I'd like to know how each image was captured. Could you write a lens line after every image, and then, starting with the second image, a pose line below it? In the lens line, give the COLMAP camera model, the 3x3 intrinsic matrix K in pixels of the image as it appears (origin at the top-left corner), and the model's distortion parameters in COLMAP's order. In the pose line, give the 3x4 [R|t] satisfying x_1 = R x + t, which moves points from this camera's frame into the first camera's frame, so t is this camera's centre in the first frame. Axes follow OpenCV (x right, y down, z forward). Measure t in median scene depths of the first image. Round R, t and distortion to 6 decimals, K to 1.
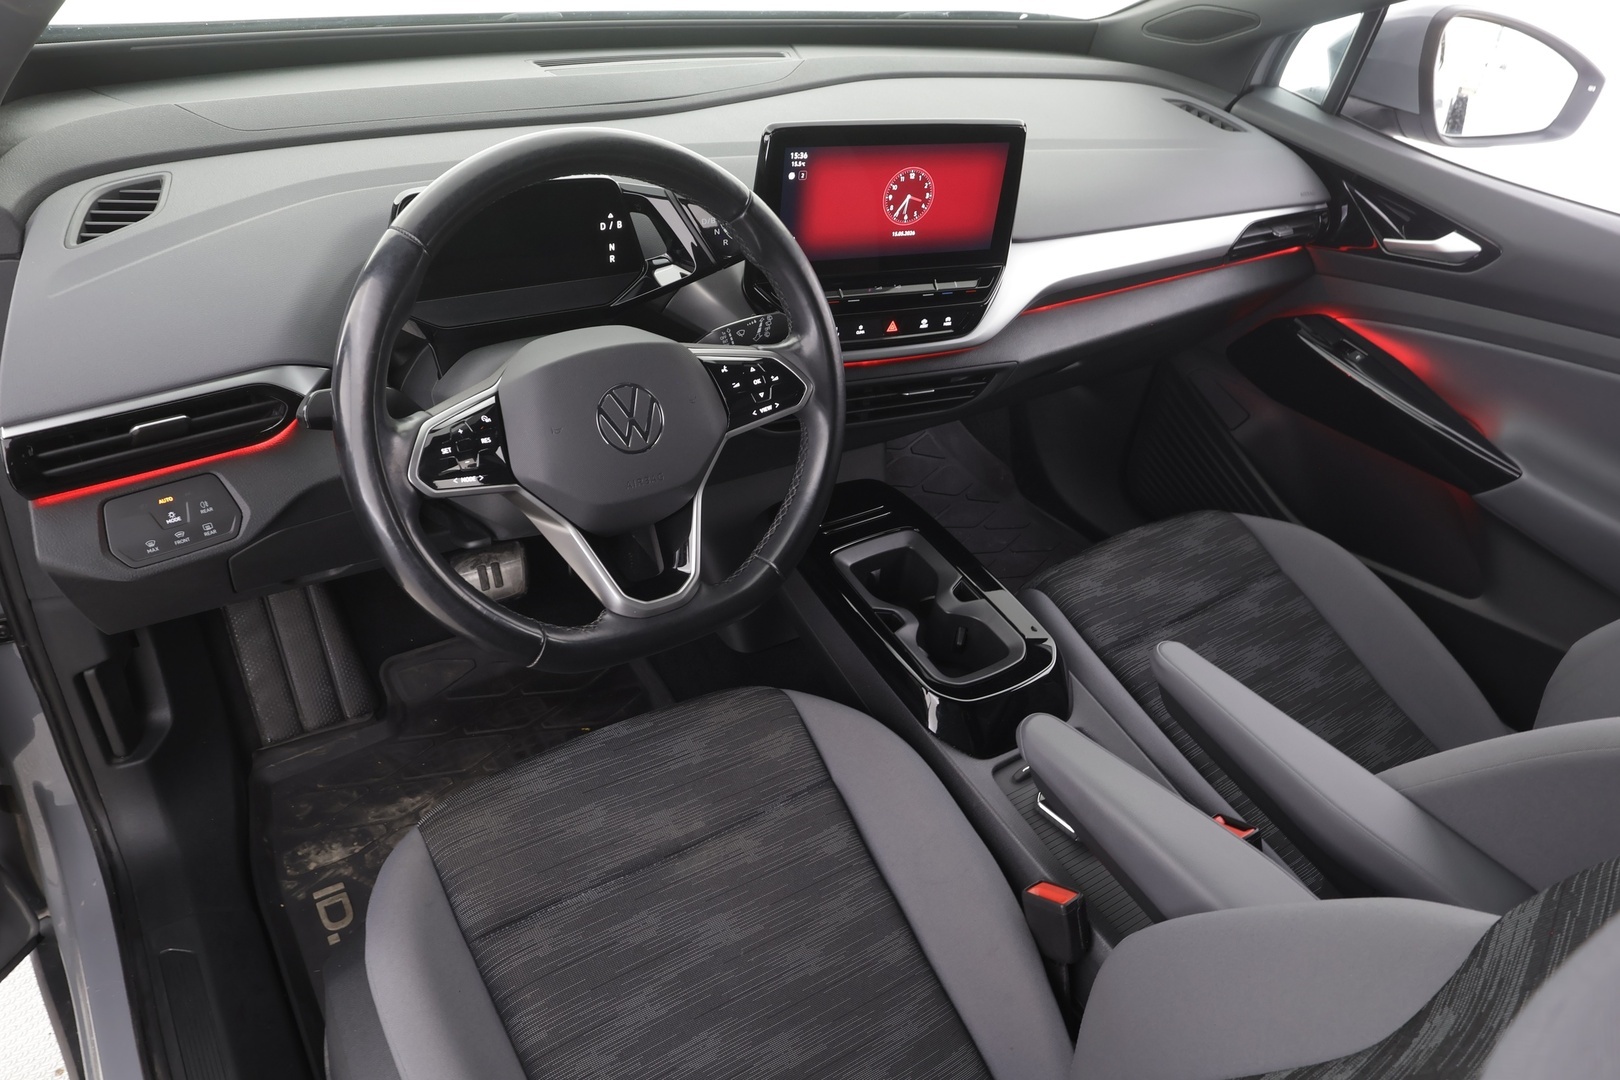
lens RADIAL K [[1096.4, 0, 807.1], [0, 1096.4, 544.1], [0, 0, 1]] dist [-0.003810, 0.005283]
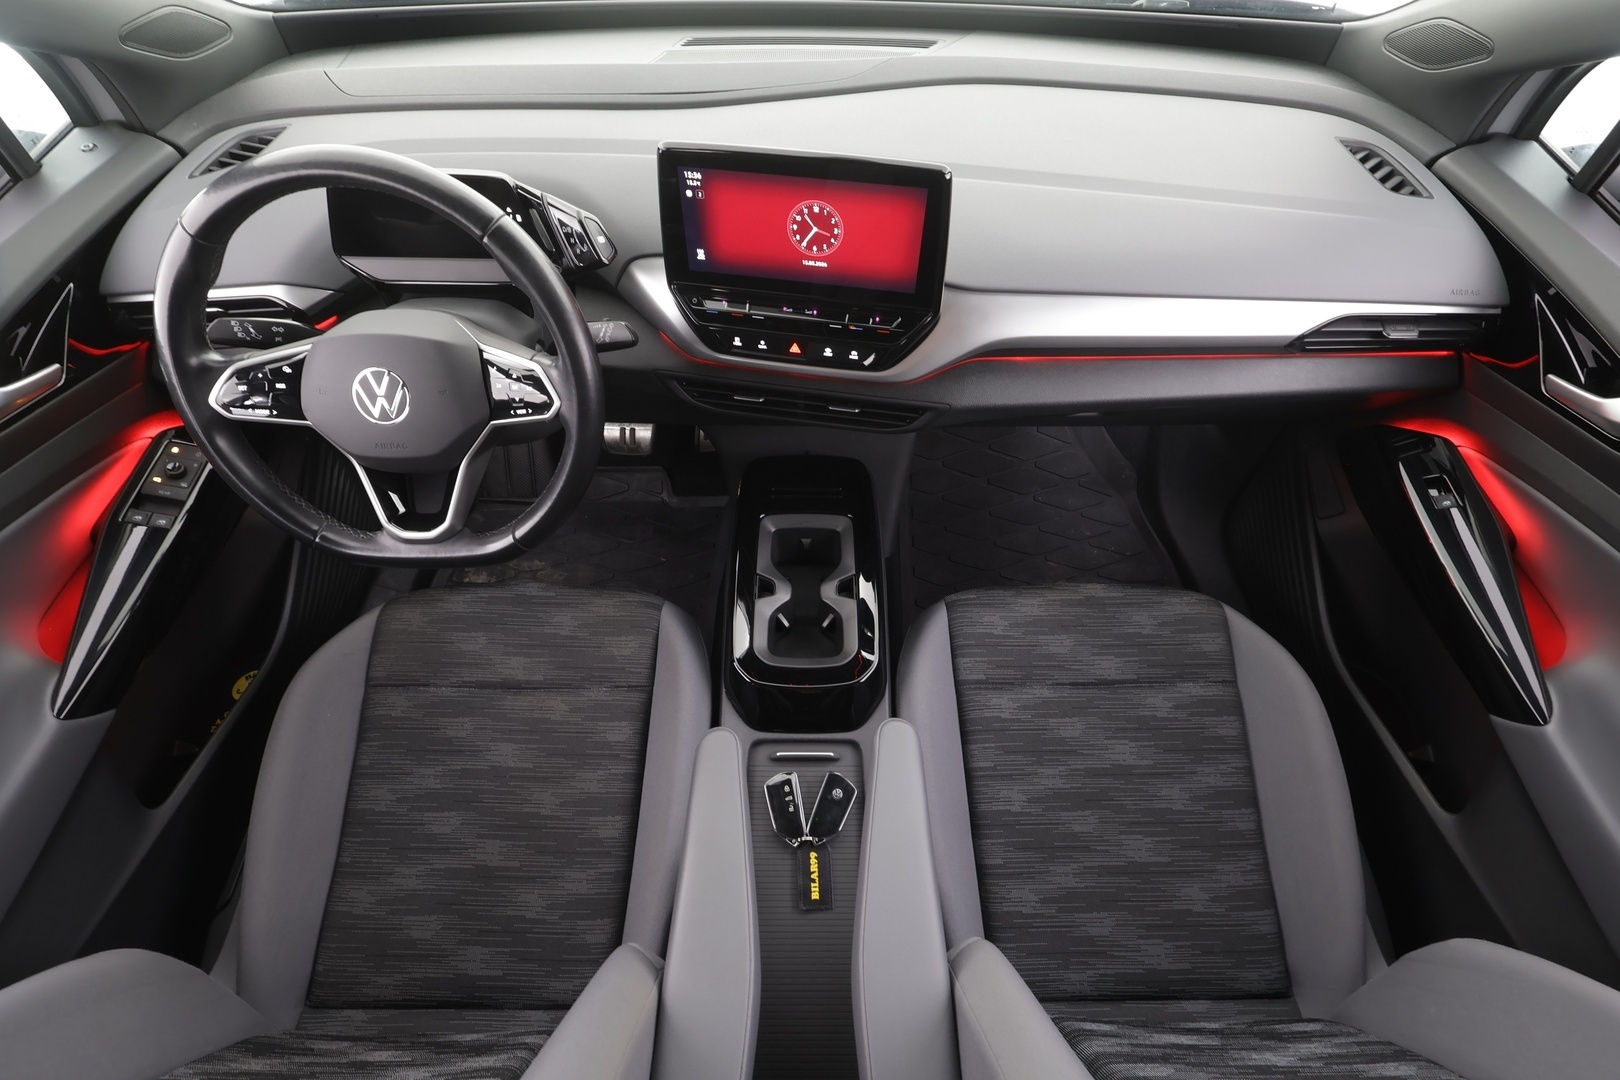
lens RADIAL K [[746.5, 0, 810.8], [0, 746.5, 543.5], [0, 0, 1]] dist [-0.004074, 0.001277]
pose [[0.824512, 0.370599, -0.427594, 0.492917], [-0.263298, 0.920157, 0.289801, -0.246904], [0.500854, -0.126360, 0.856258, 0.365251]]
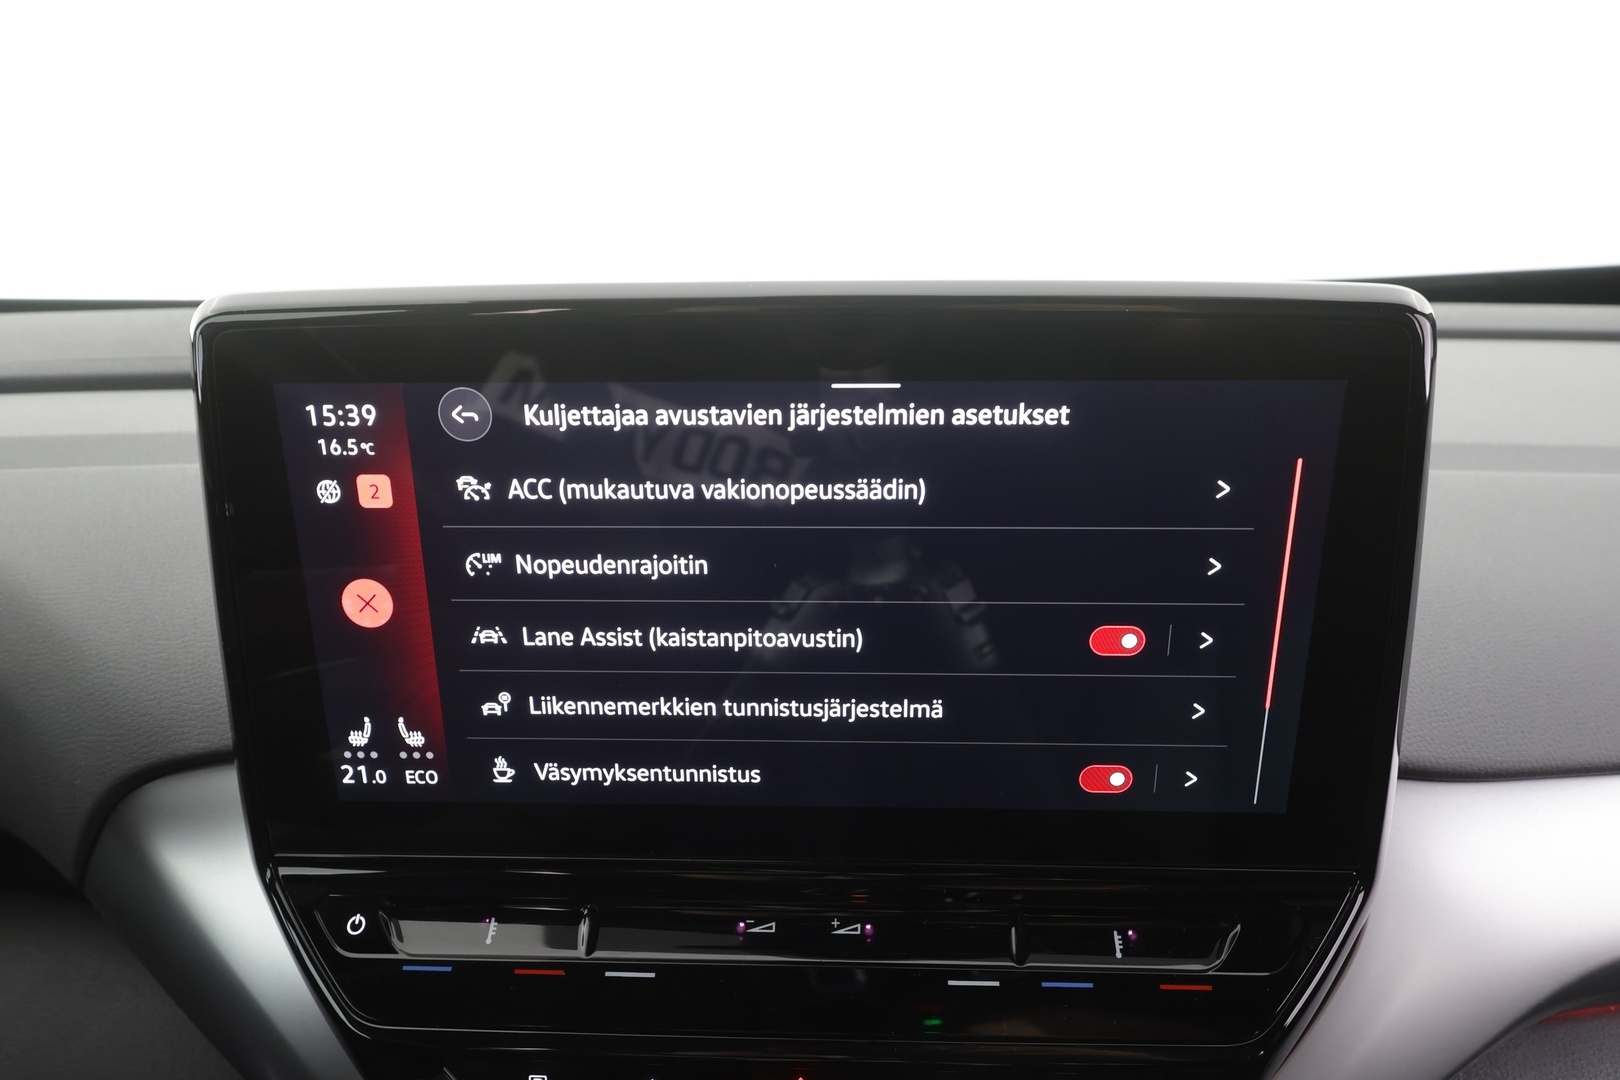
lens RADIAL K [[1025.0, 0, 809.6], [0, 1025.0, 536.2], [0, 0, 1]] dist [0.001400, -0.003021]
pose [[0.903453, 0.019107, -0.428261, 0.179300], [-0.163896, 0.938507, -0.303880, -0.254802], [0.396120, 0.344732, 0.851028, 0.791825]]
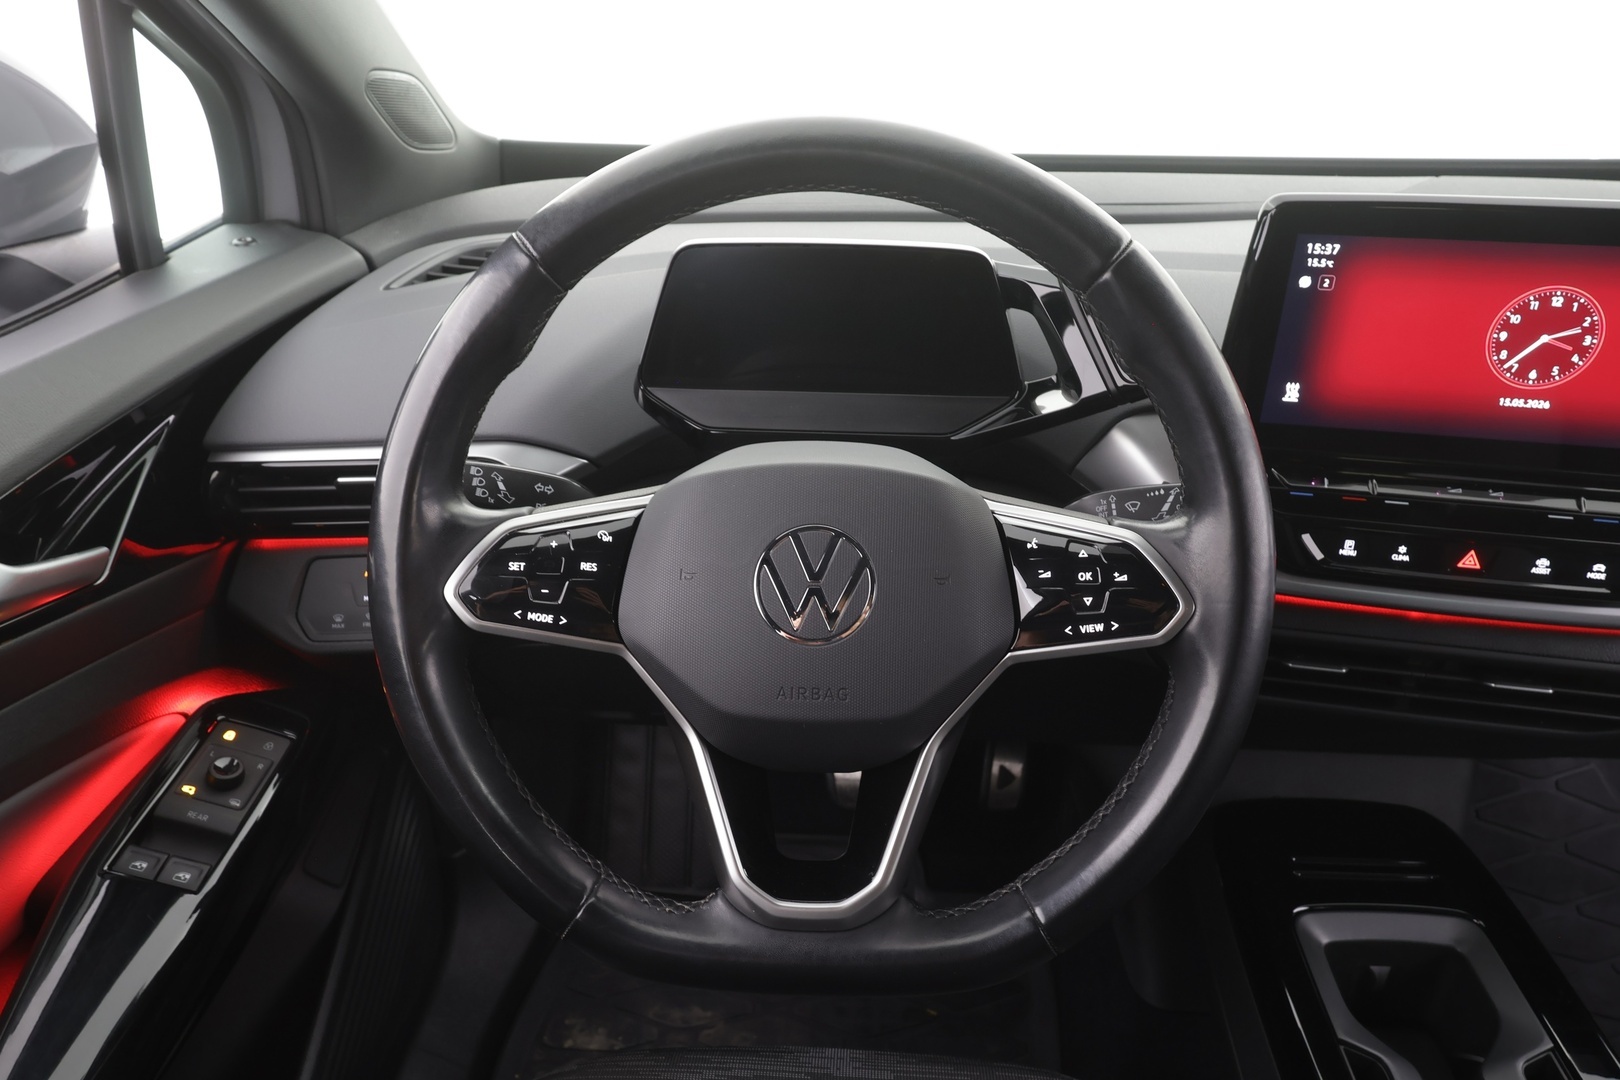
lens RADIAL K [[1025.0, 0, 810.5], [0, 1025.0, 546.0], [0, 0, 1]] dist [0.001400, -0.003021]
pose [[0.803734, 0.173880, -0.569014, 0.107389], [-0.281112, 0.953848, -0.105592, -0.055538], [0.524393, 0.244825, 0.815520, 0.402433]]
